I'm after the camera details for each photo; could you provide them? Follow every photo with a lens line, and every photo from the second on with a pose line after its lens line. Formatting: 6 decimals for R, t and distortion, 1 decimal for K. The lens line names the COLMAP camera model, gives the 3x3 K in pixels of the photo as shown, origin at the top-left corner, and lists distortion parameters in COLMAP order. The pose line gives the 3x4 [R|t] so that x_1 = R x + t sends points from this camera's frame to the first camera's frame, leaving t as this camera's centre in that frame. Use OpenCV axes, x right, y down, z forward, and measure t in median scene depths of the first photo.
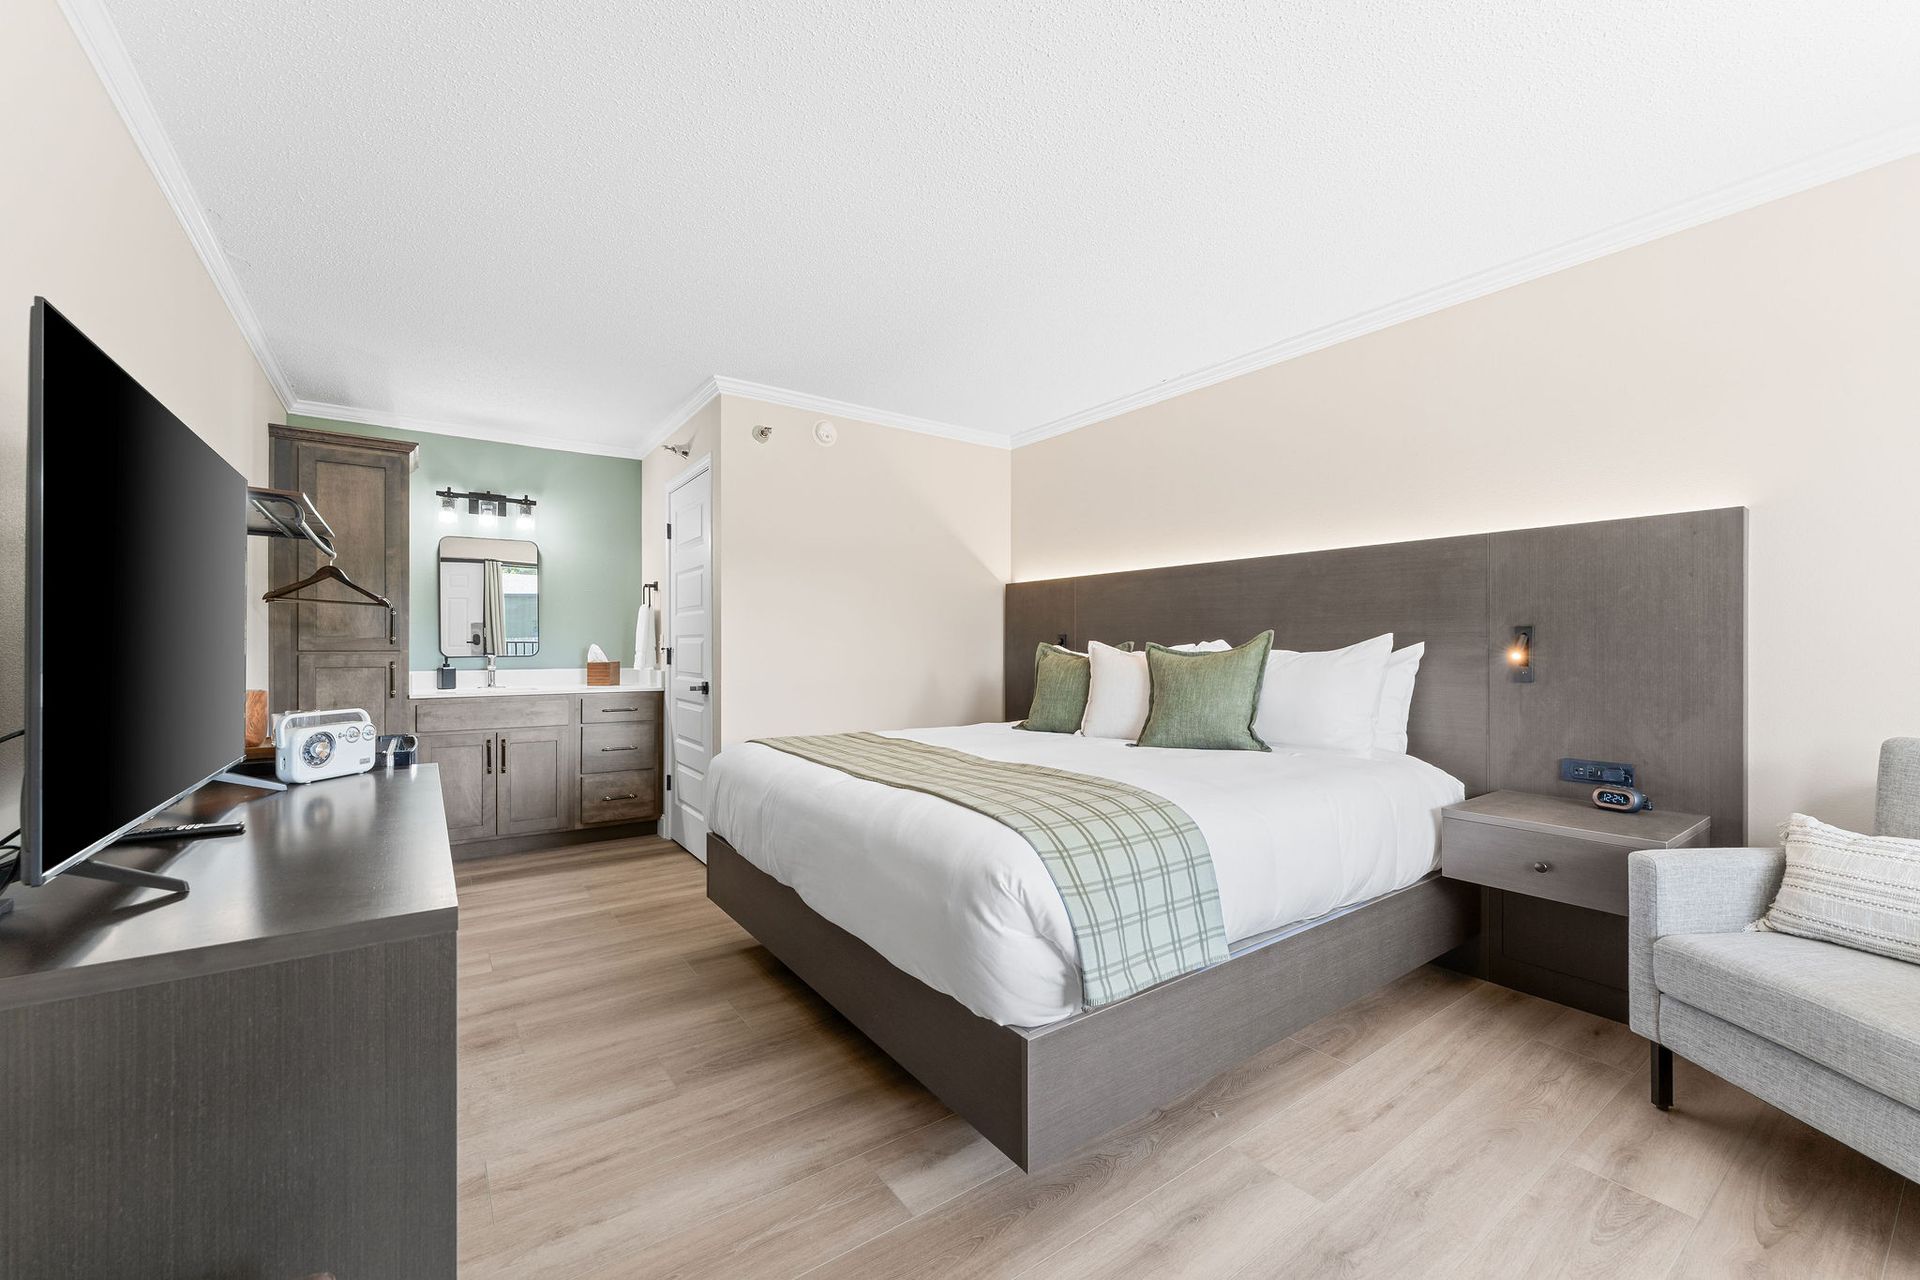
lens RADIAL K [[758.6, 0, 959.0], [0, 758.6, 647.5], [0, 0, 1]] dist [-0.001174, -0.000122]
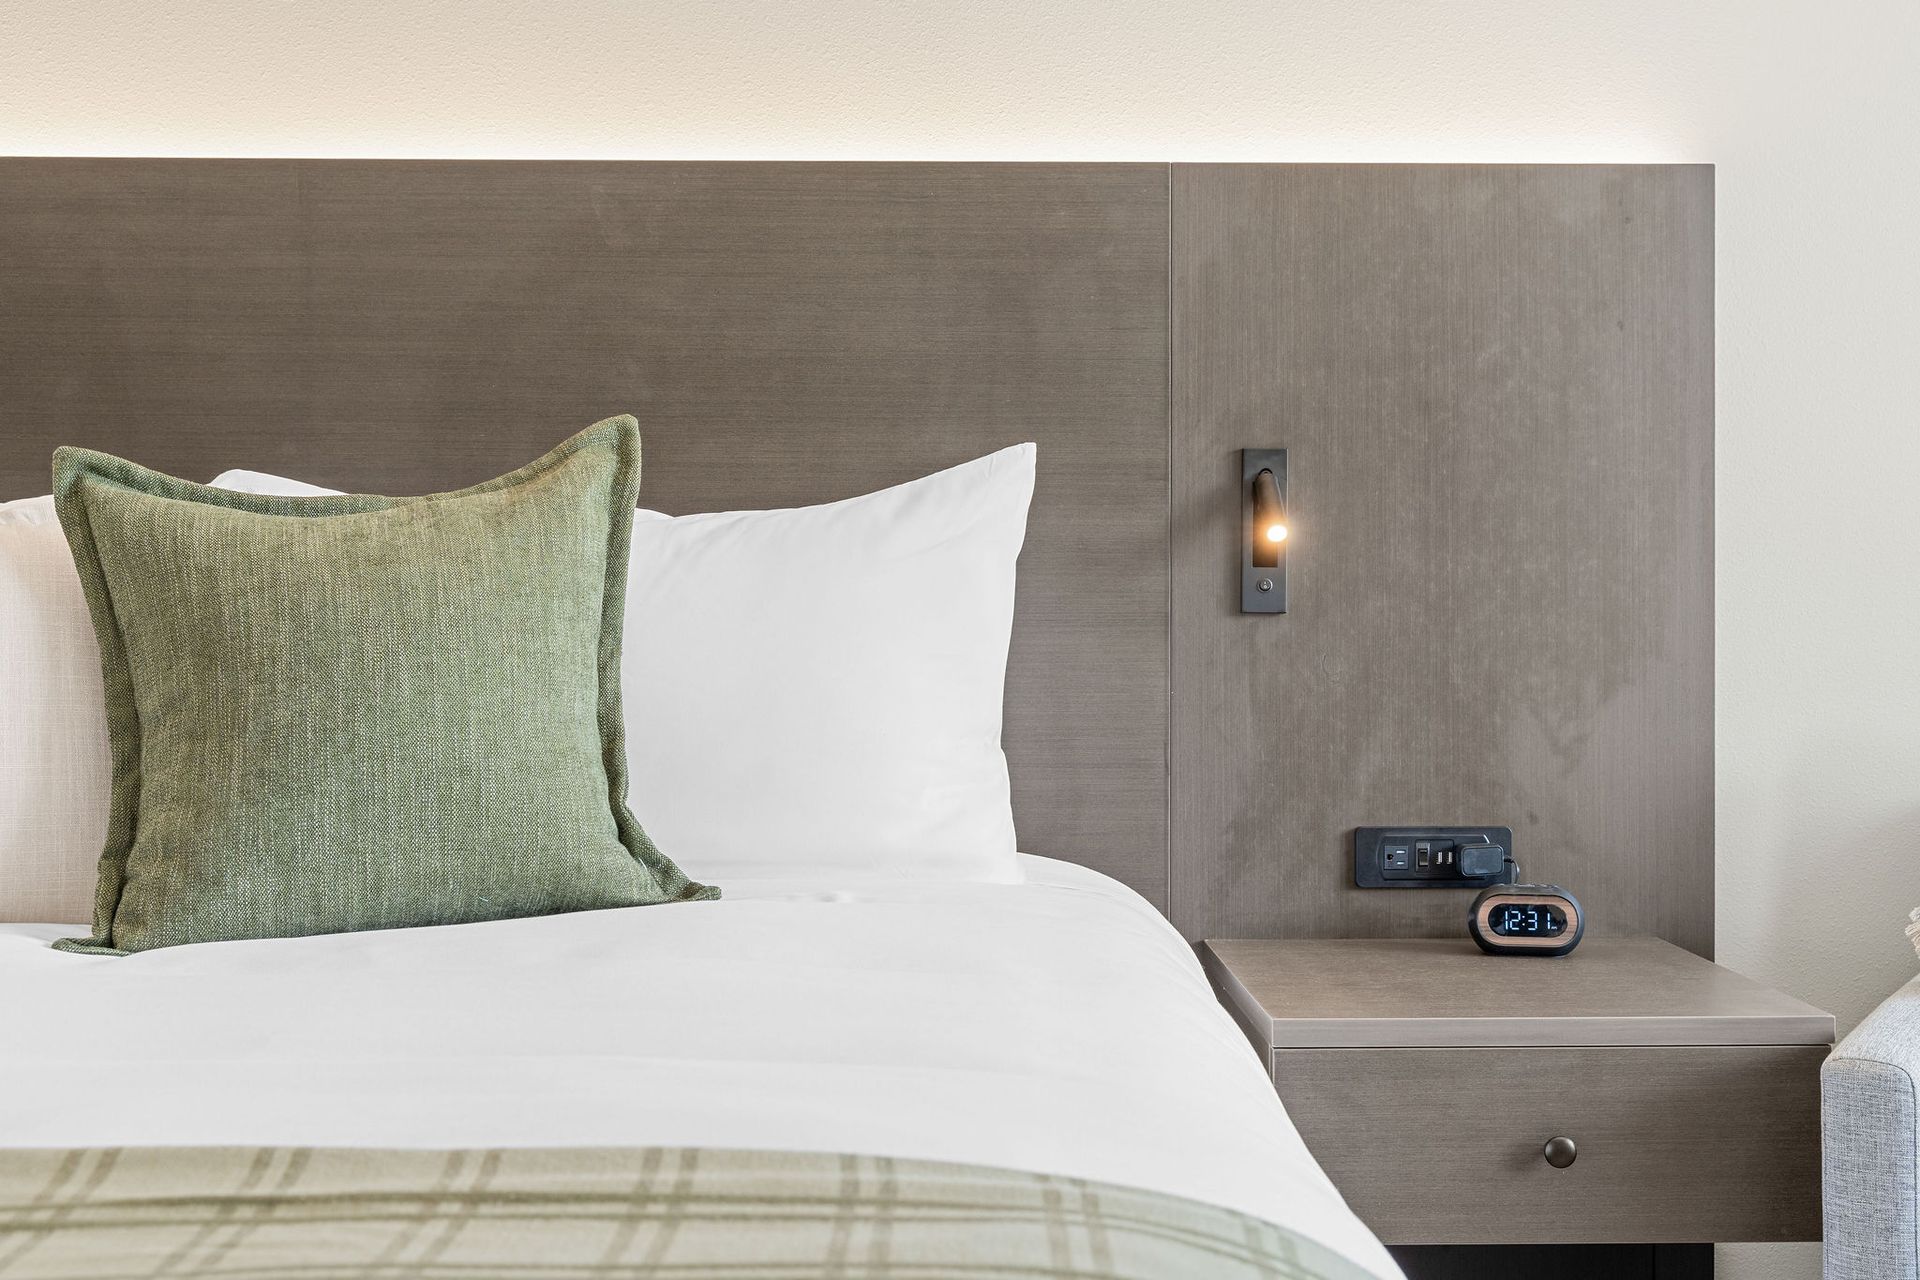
lens RADIAL K [[2115.9, 0, 960.0], [0, 2115.9, 640.0], [0, 0, 1]] dist [0.003023, 0.021606]
pose [[0.572292, -0.003034, 0.820044, -0.100396], [0.000862, 0.999995, 0.003098, 0.050346], [-0.820050, -0.001066, 0.572291, 0.528443]]
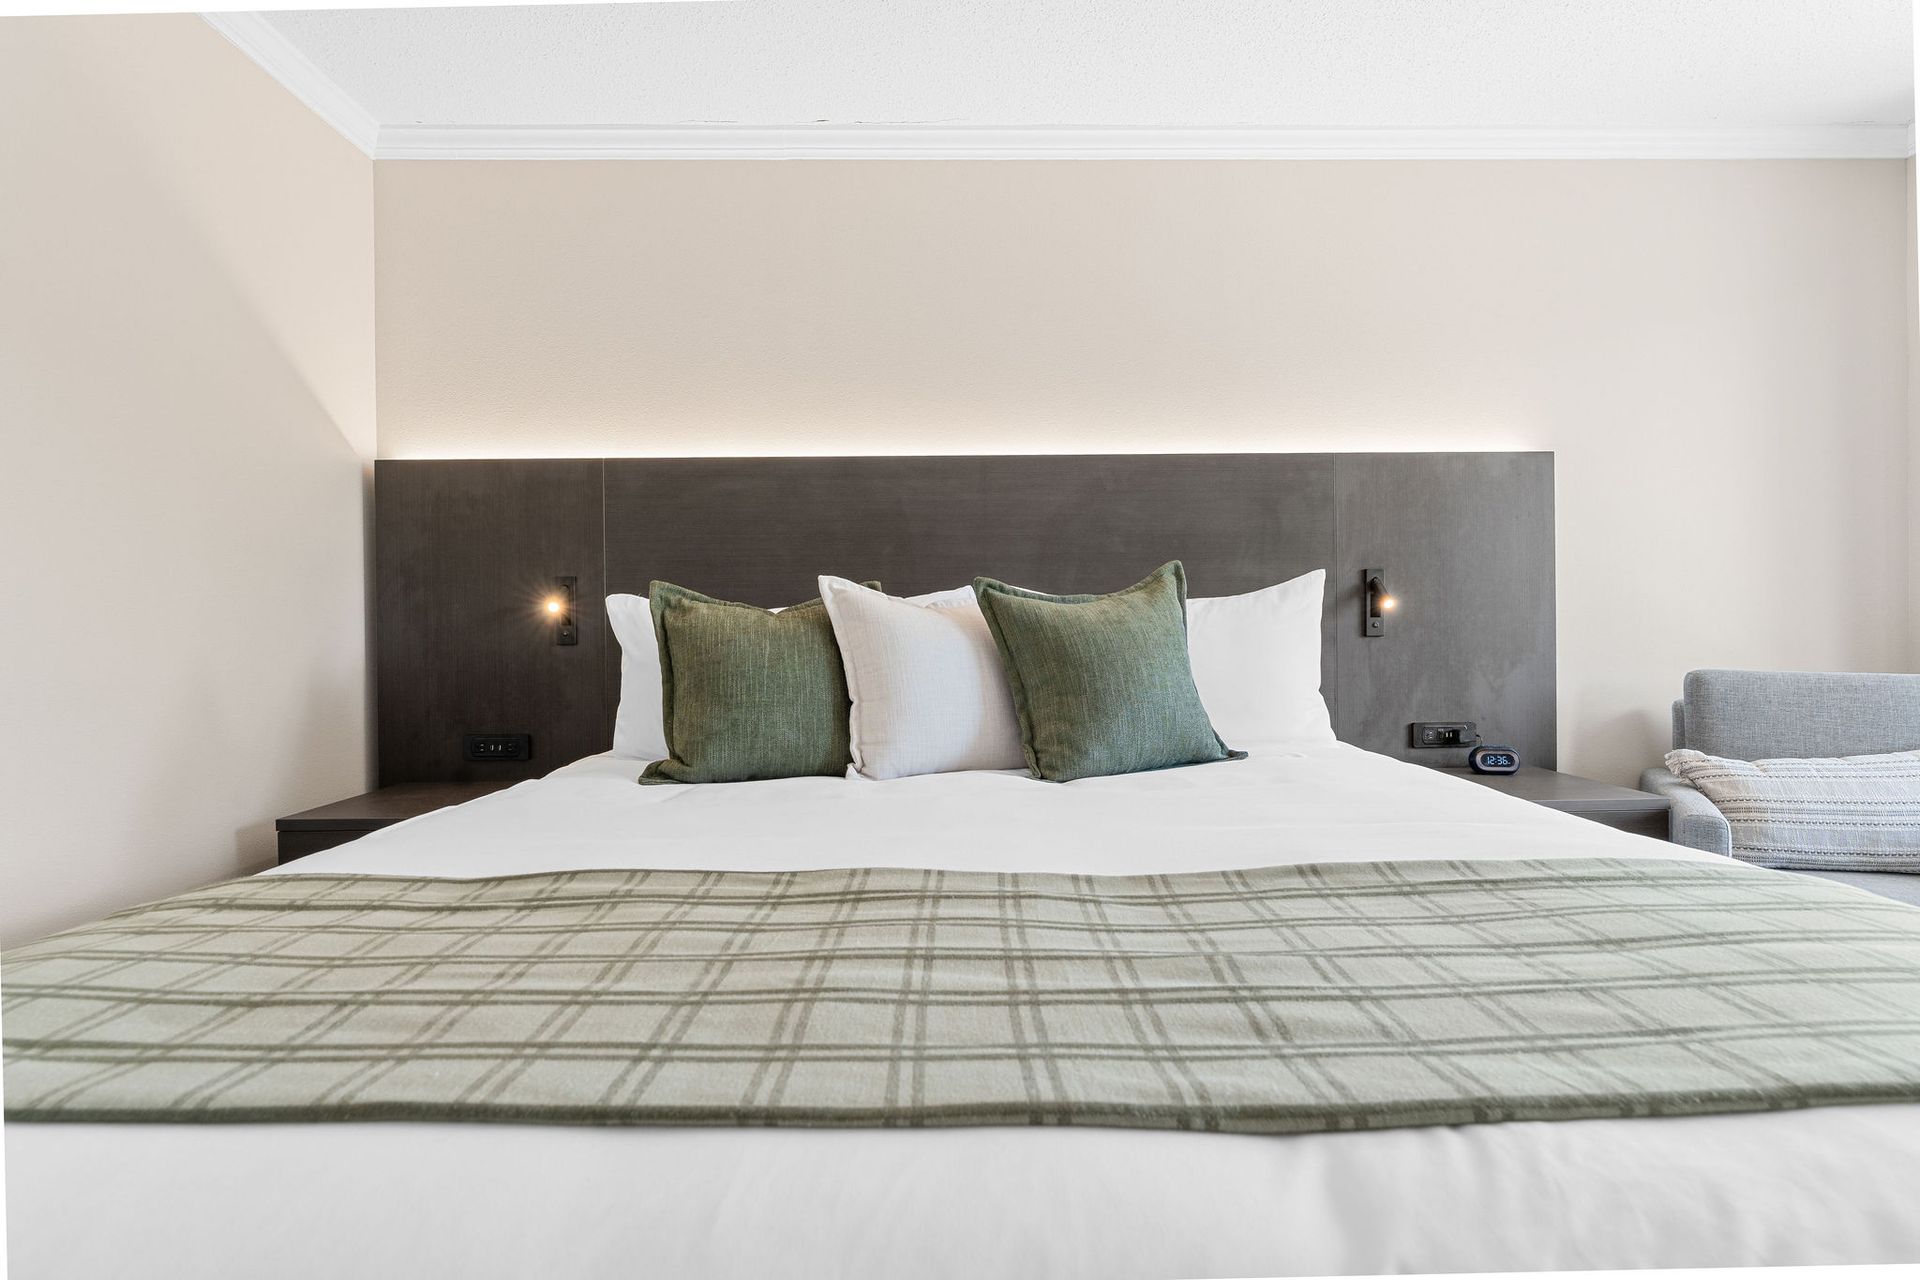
lens RADIAL K [[891.7, 0, 960.0], [0, 891.7, 640.0], [0, 0, 1]] dist [-0.003824, 0.000033]
pose [[0.572071, -0.009652, 0.820147, -0.293397], [0.012179, 0.999920, 0.003272, 0.037943], [-0.820113, 0.008116, 0.572143, 0.754775]]
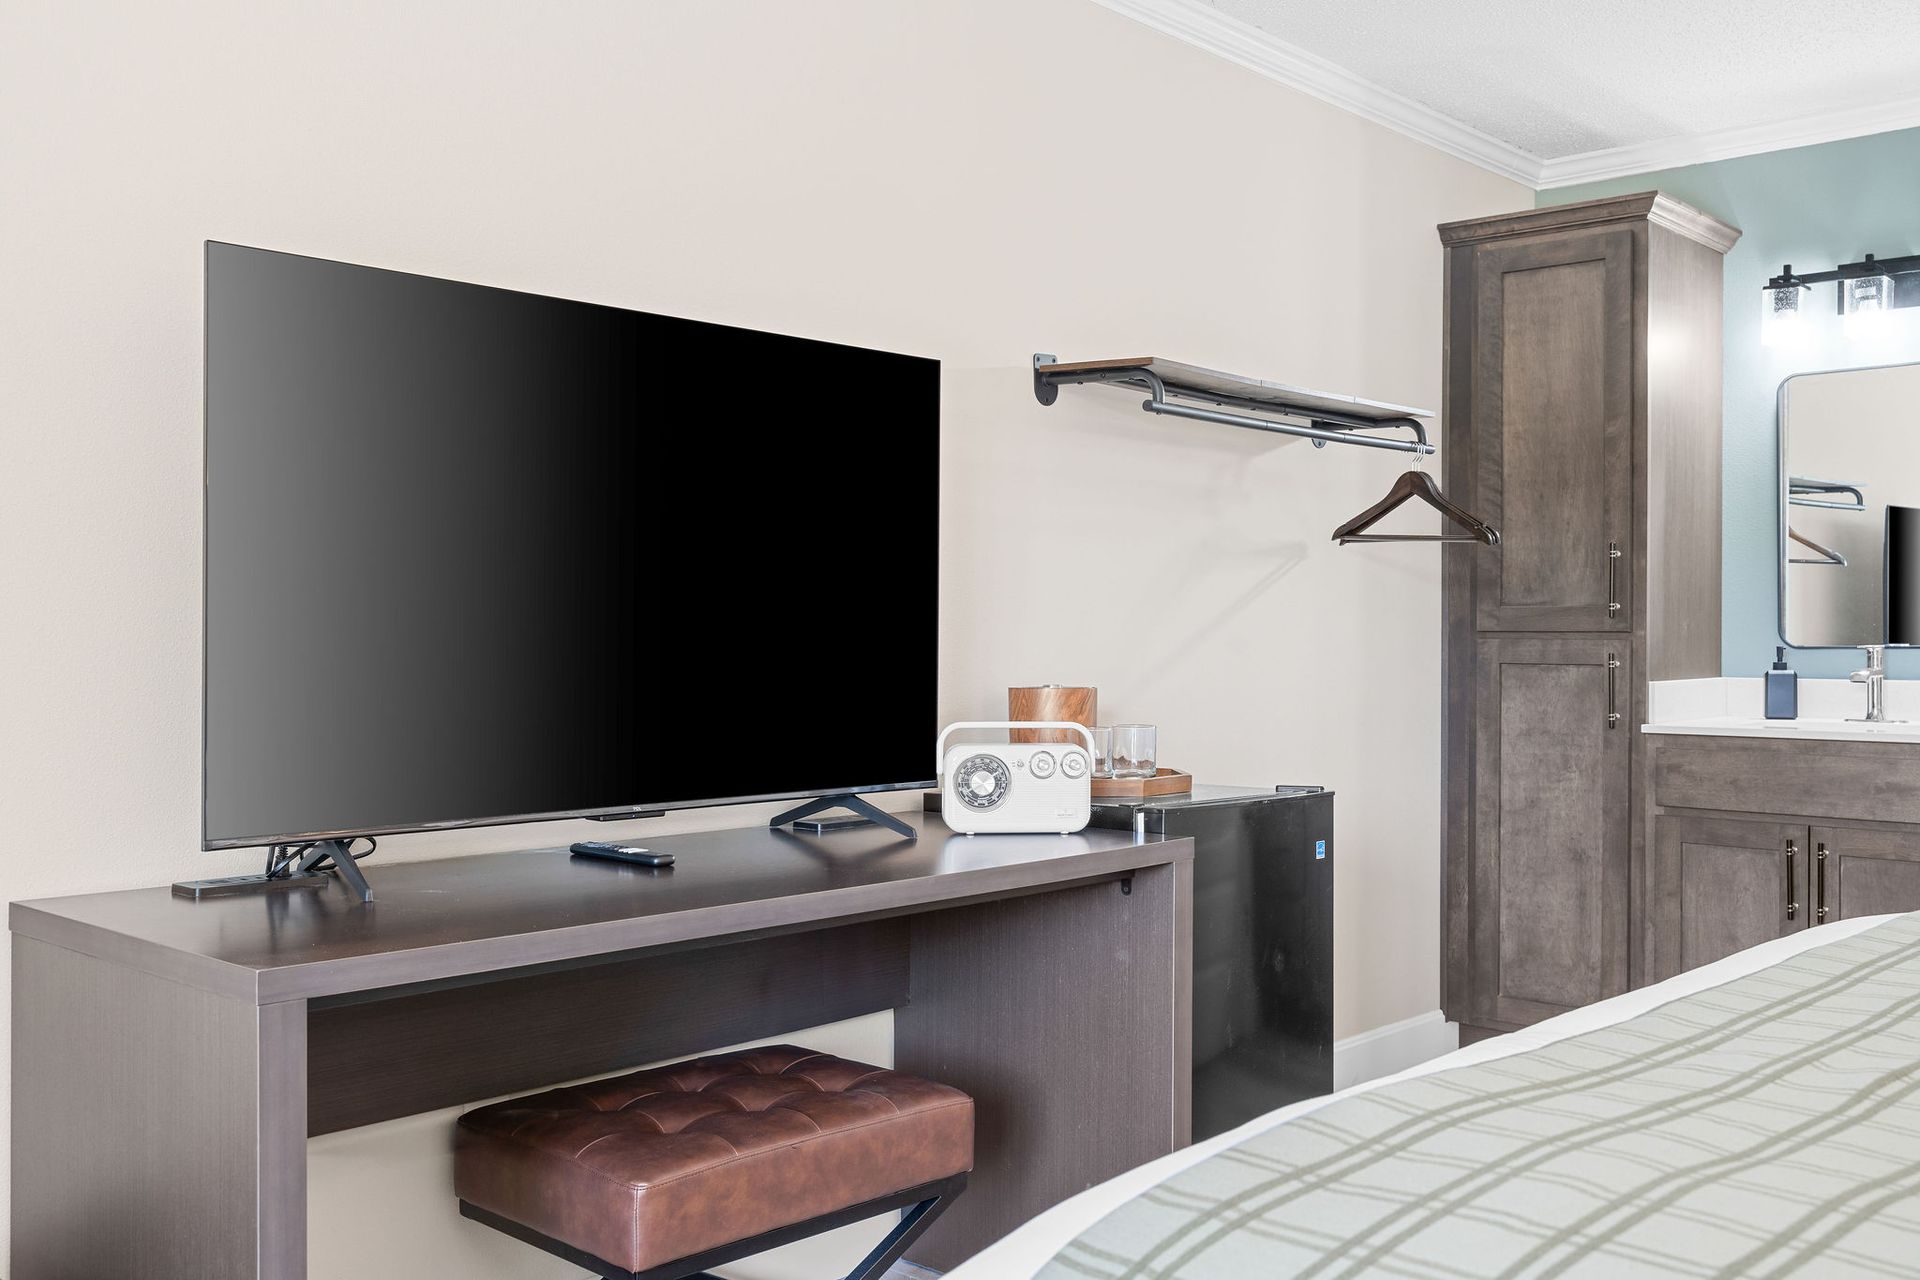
lens RADIAL K [[1793.0, 0, 927.2], [0, 1793.0, 642.5], [0, 0, 1]] dist [-0.014860, 0.013066]
pose [[0.202464, 0.003553, -0.979283, 0.406217], [-0.002305, 0.999992, 0.003152, 0.011903], [0.979287, 0.001619, 0.202470, 0.479741]]
